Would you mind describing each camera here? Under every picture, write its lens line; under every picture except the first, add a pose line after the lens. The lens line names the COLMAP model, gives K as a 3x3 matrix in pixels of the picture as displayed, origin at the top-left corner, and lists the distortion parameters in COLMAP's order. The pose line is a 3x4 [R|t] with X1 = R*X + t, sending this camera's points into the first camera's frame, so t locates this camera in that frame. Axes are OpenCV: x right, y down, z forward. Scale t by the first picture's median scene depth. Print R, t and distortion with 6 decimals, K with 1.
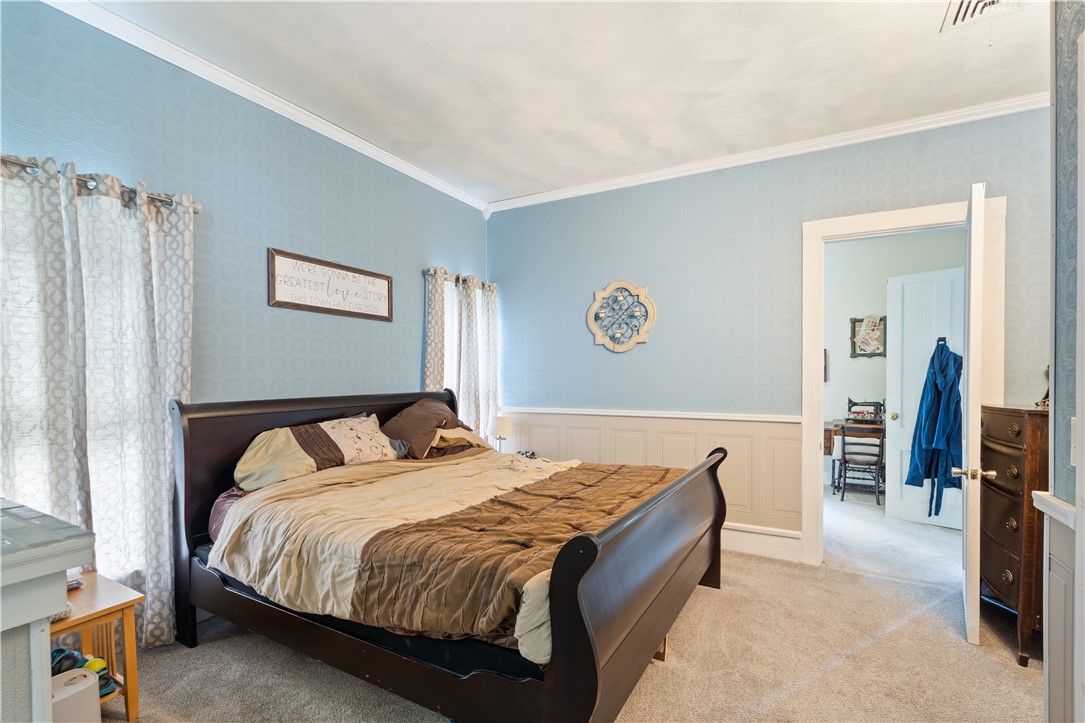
lens RADIAL K [[494.9, 0, 546.9], [0, 494.9, 387.0], [0, 0, 1]] dist [-0.000854, -0.000034]
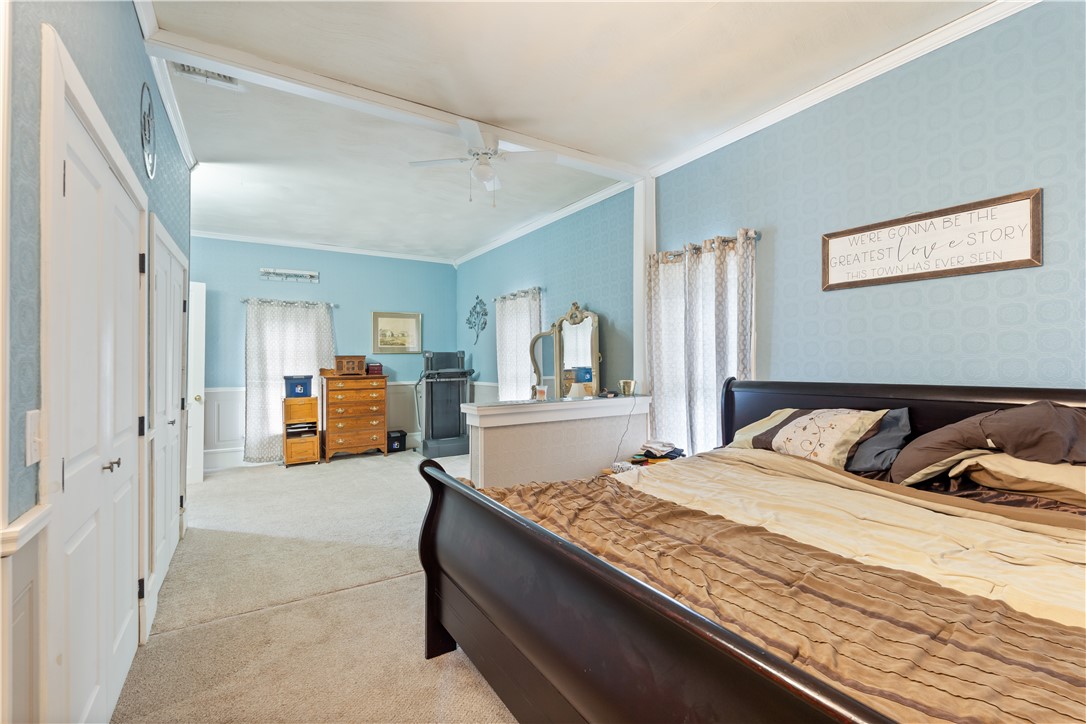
lens RADIAL K [[495.4, 0, 544.8], [0, 495.4, 358.6], [0, 0, 1]] dist [-0.000854, -0.000034]
pose [[-0.482068, 0.001657, -0.876132, 0.560648], [-0.012228, 0.999888, 0.008620, -0.023349], [0.876048, 0.014869, -0.481994, 0.896518]]
